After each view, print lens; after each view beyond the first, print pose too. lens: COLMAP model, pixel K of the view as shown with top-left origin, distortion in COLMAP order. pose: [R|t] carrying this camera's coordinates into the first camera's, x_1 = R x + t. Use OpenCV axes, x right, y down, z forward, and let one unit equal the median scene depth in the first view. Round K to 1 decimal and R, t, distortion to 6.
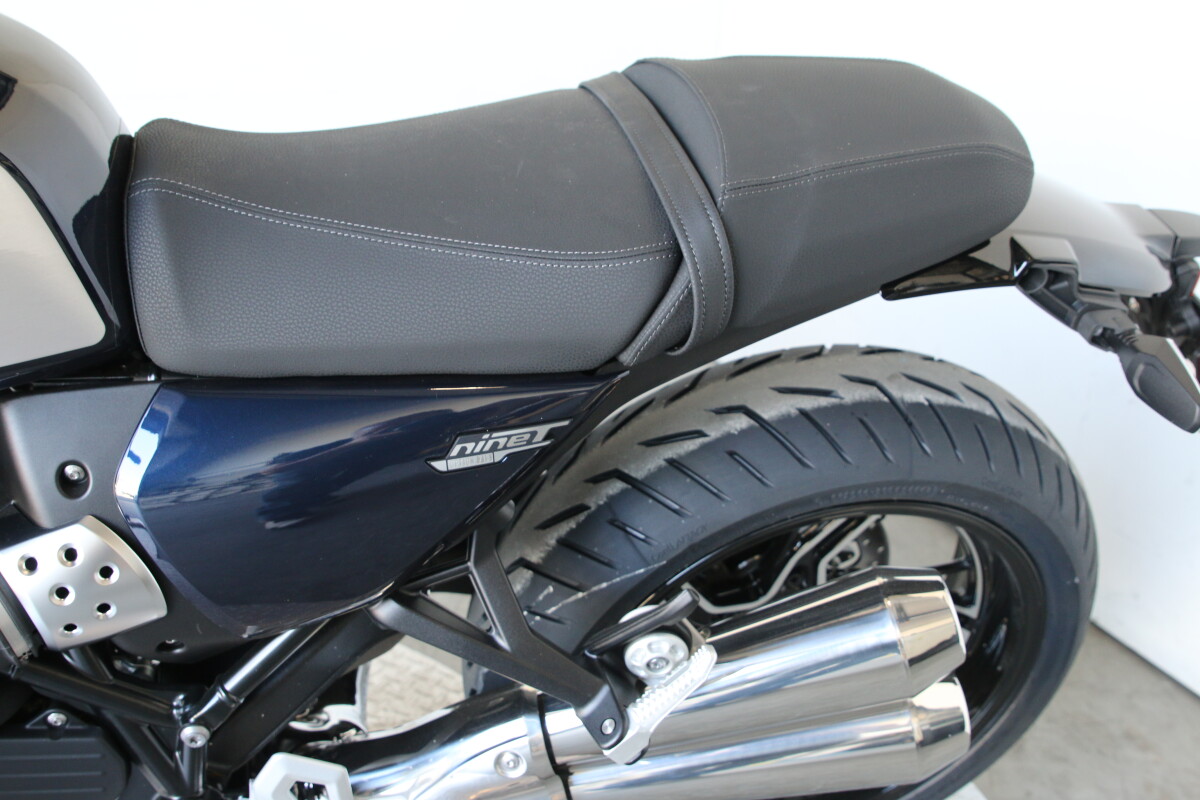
lens RADIAL K [[1297.6, 0, 603.6], [0, 1297.6, 396.2], [0, 0, 1]] dist [-0.109157, 0.000000]
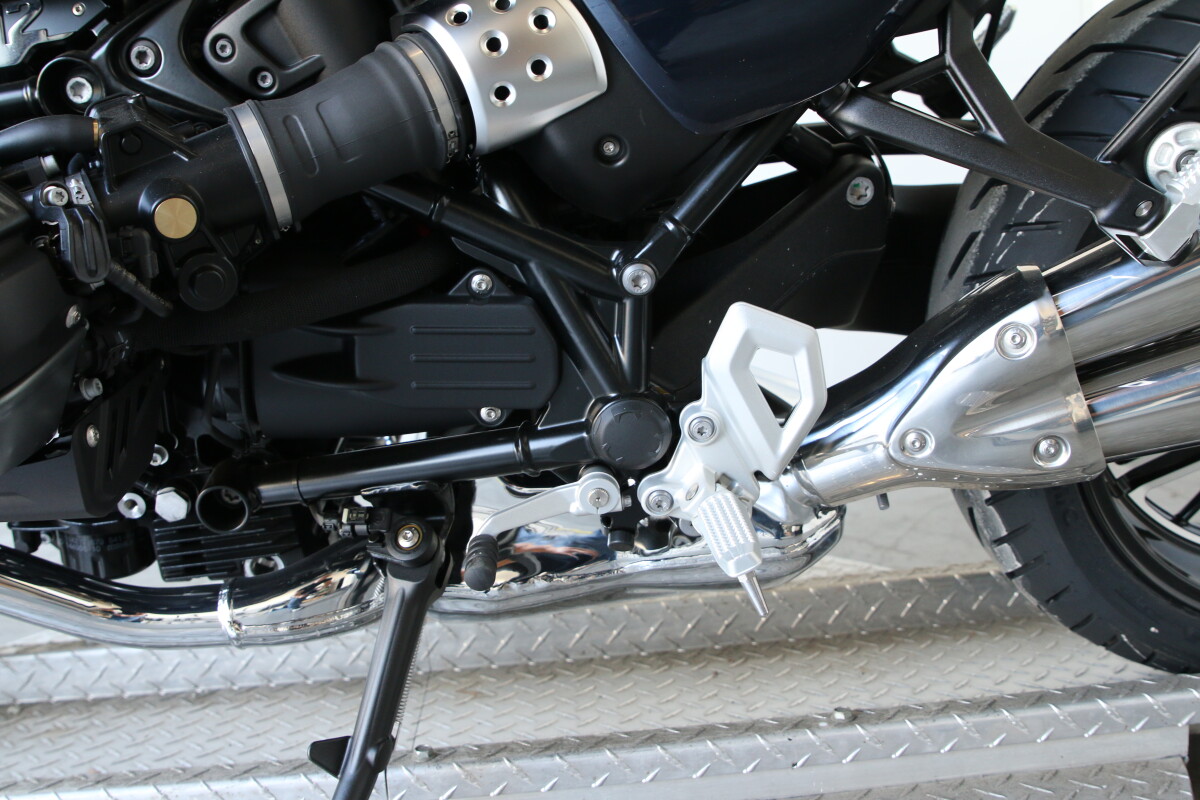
lens RADIAL K [[1297.6, 0, 595.7], [0, 1297.6, 392.3], [0, 0, 1]] dist [-0.109157, 0.000000]
pose [[0.959736, -0.105314, -0.260416, -0.116982], [0.044757, 0.972548, -0.228359, 0.478836], [0.277316, 0.207509, 0.938102, 0.174537]]
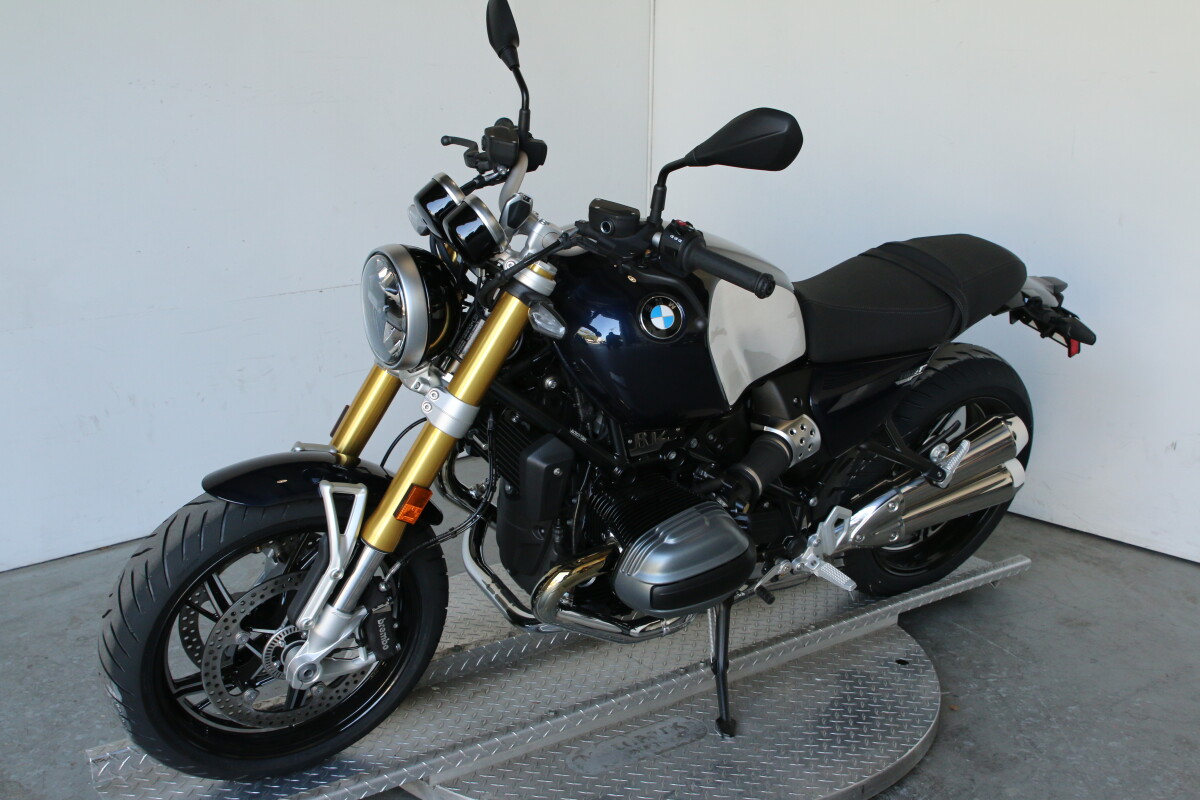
lens RADIAL K [[1297.6, 0, 594.4], [0, 1297.6, 416.0], [0, 0, 1]] dist [-0.109157, 0.000000]
pose [[0.942173, -0.142749, 0.303203, -1.401903], [0.170327, 0.983147, -0.066407, 0.170140], [-0.288614, 0.114210, 0.950609, -1.344160]]
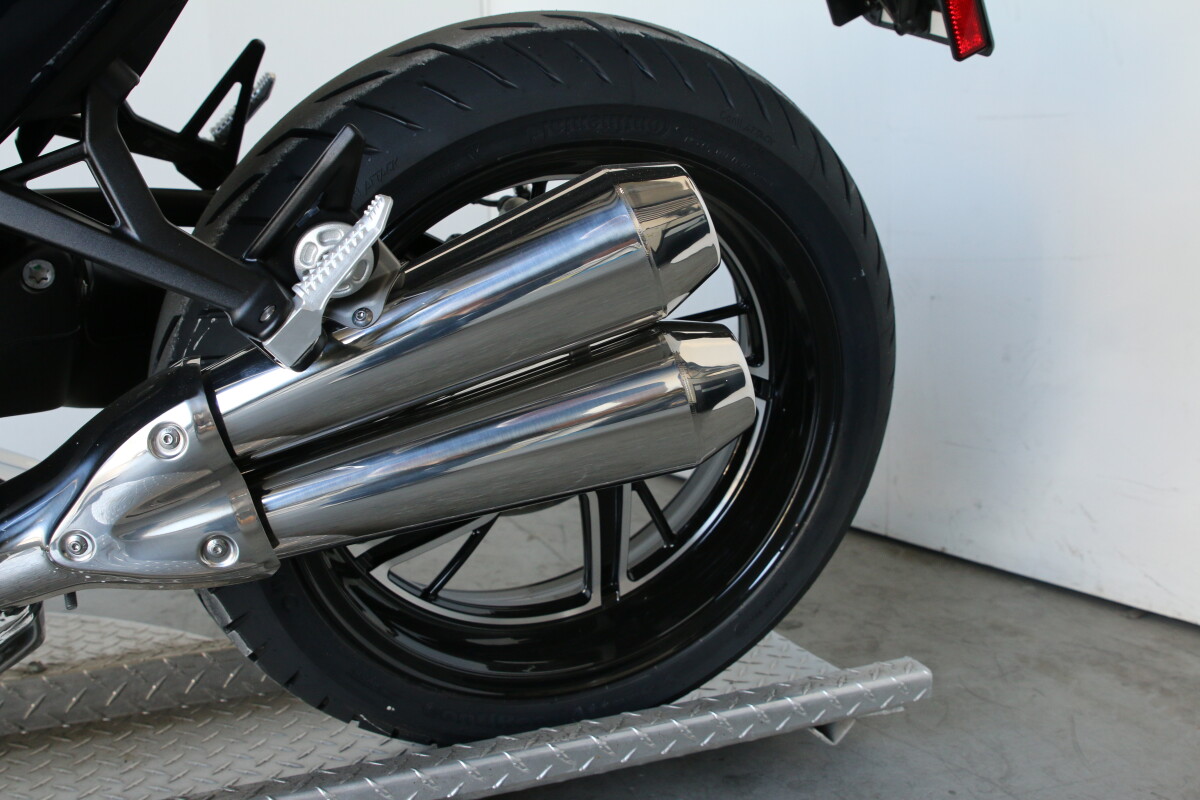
lens RADIAL K [[1297.6, 0, 593.6], [0, 1297.6, 392.1], [0, 0, 1]] dist [-0.109157, 0.000000]
pose [[0.986709, -0.111914, 0.117812, 0.090777], [0.134431, 0.969501, -0.204932, 0.441068], [-0.091284, 0.218046, 0.971660, 0.211886]]
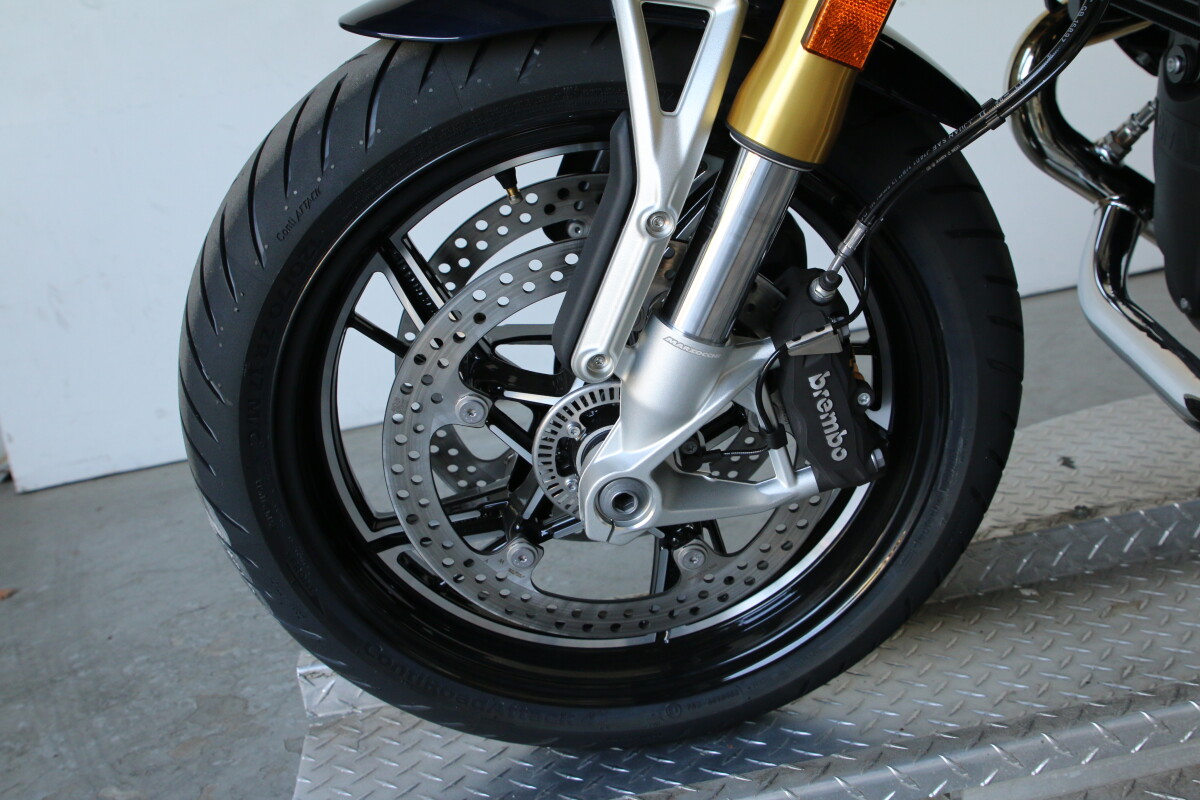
lens RADIAL K [[1297.6, 0, 605.3], [0, 1297.6, 399.4], [0, 0, 1]] dist [-0.109157, 0.000000]
pose [[0.963581, -0.154784, -0.218067, -1.094801], [0.131361, 0.984265, -0.118180, 0.388777], [0.232928, 0.085230, 0.968752, -0.027821]]
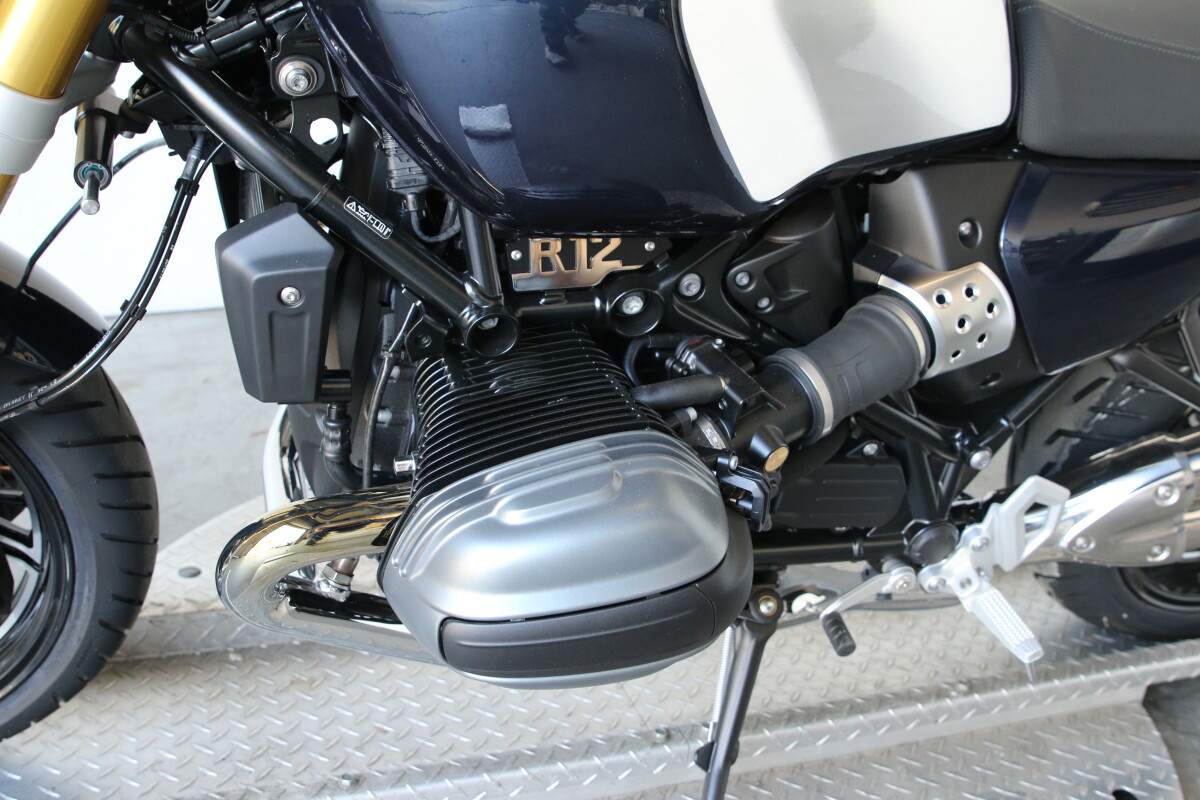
lens RADIAL K [[1297.6, 0, 601.7], [0, 1297.6, 400.9], [0, 0, 1]] dist [-0.109157, 0.000000]
pose [[0.998513, -0.003421, 0.054408, -0.676190], [0.002010, 0.999661, 0.025961, 0.157595], [-0.054479, -0.025813, 0.998181, -0.202043]]
